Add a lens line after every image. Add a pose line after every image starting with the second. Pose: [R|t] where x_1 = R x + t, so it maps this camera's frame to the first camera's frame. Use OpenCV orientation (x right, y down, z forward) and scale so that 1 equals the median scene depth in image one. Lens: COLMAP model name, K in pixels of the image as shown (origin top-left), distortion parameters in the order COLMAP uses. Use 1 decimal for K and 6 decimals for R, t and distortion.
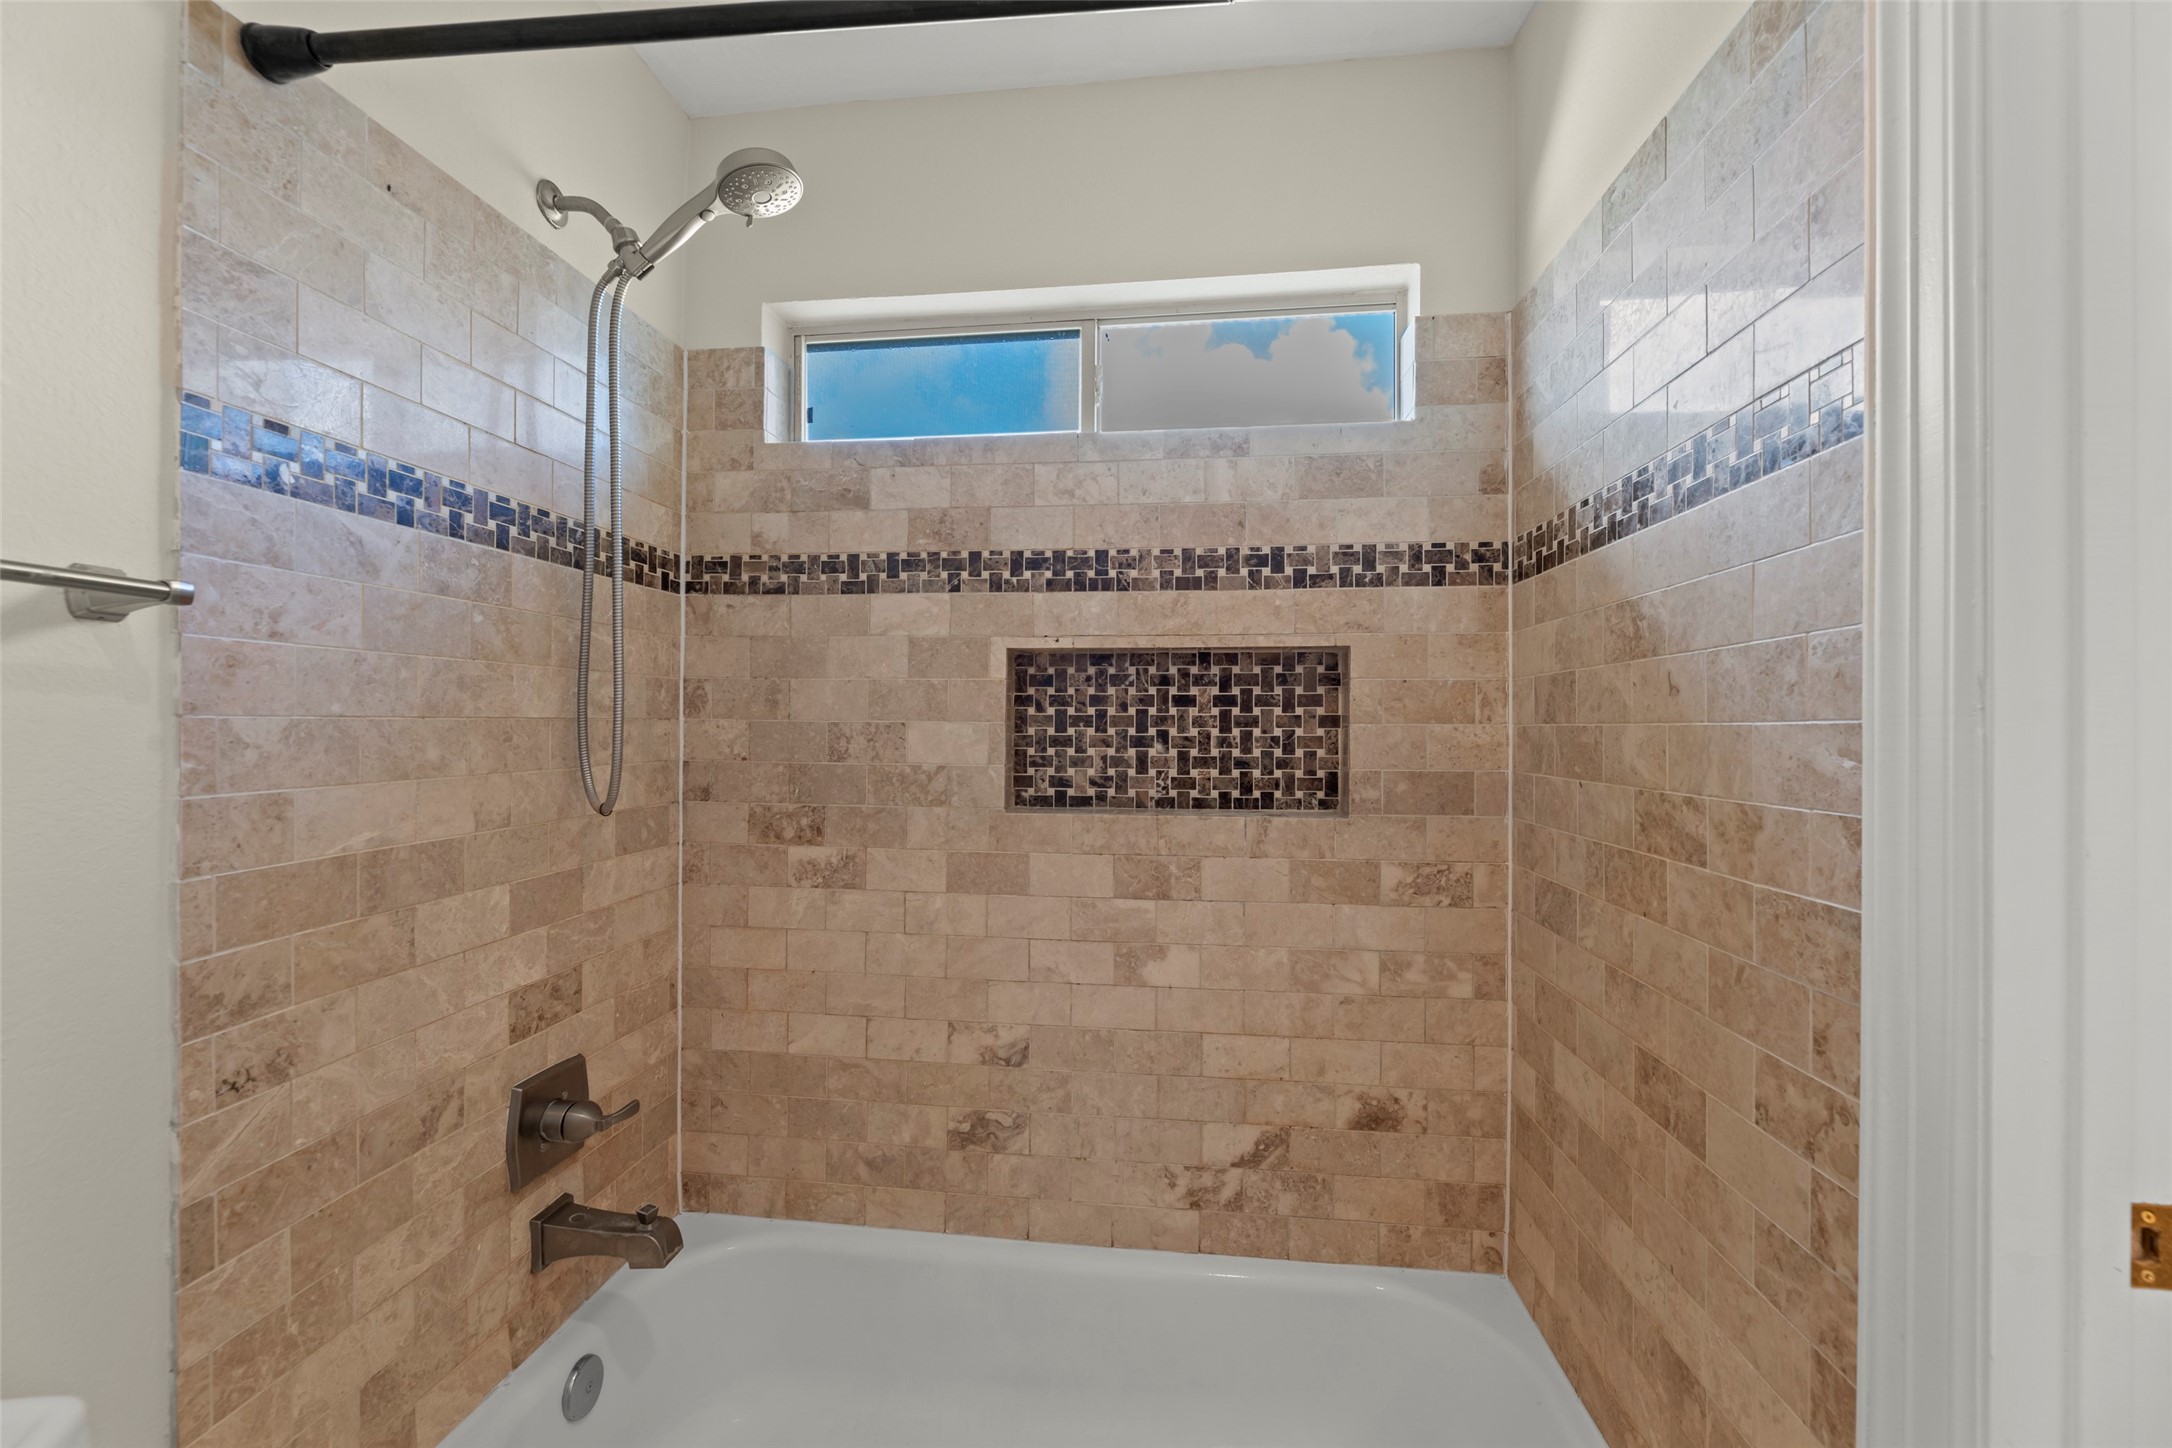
lens RADIAL K [[882.1, 0, 1090.3], [0, 882.1, 735.5], [0, 0, 1]] dist [0.018727, -0.000487]
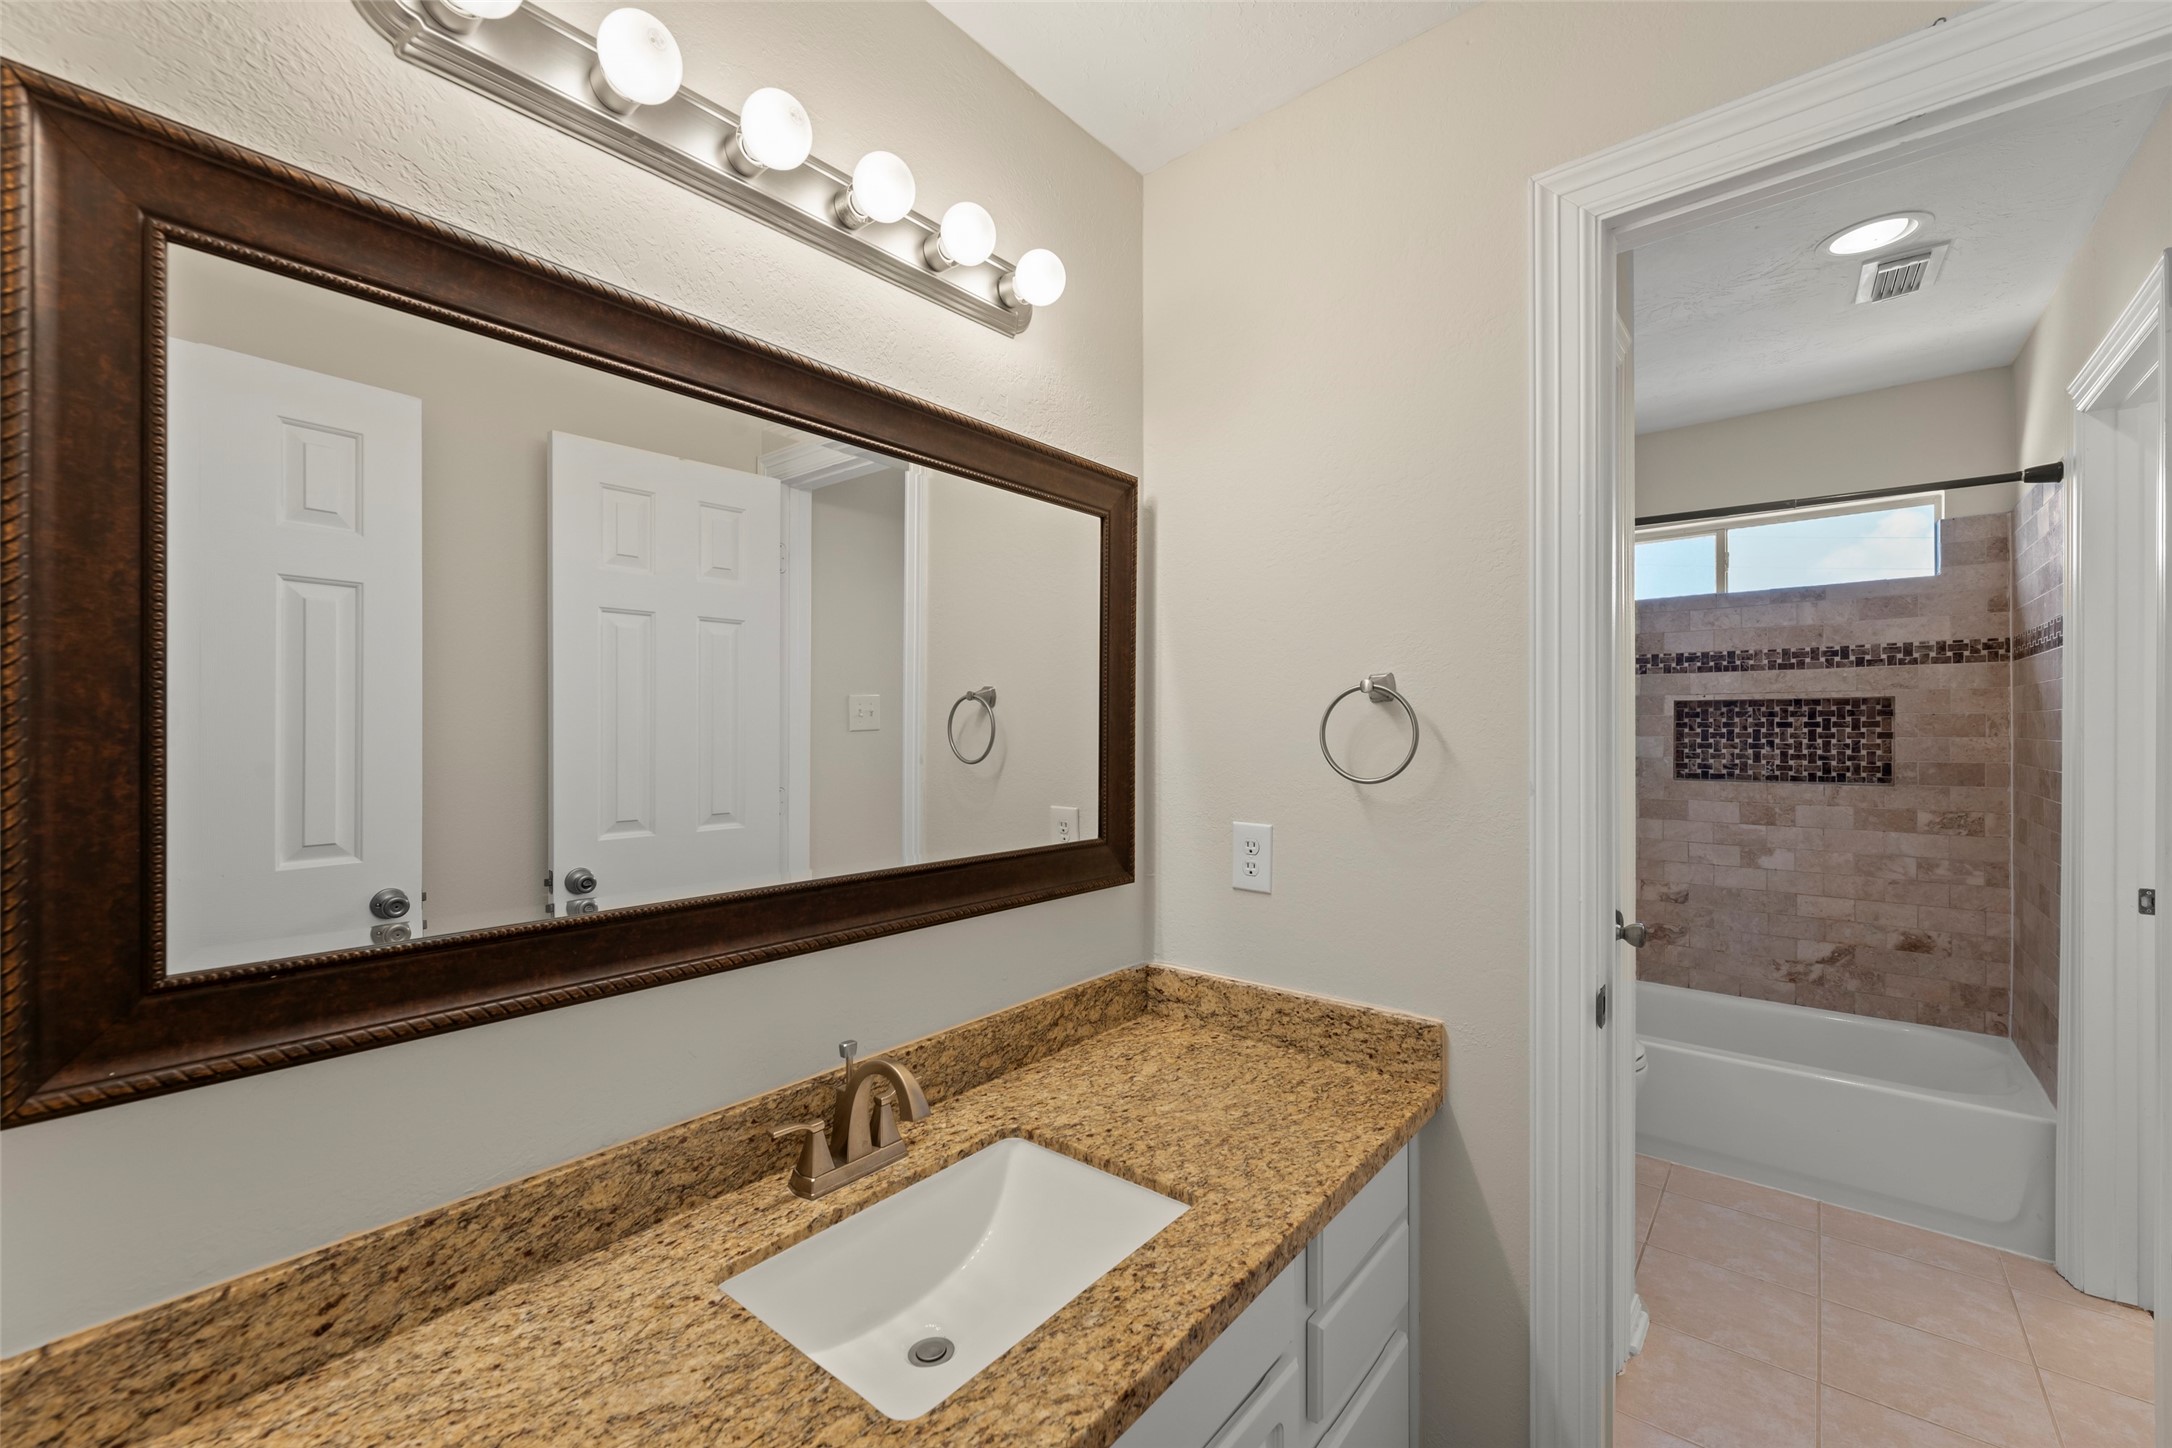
lens RADIAL K [[882.1, 0, 1103.3], [0, 882.1, 735.8], [0, 0, 1]] dist [0.018727, -0.000487]
pose [[0.842603, -0.003898, -0.538521, -0.103182], [0.004448, 0.999990, -0.000278, -0.022723], [0.538517, -0.002161, 0.842612, -1.513129]]
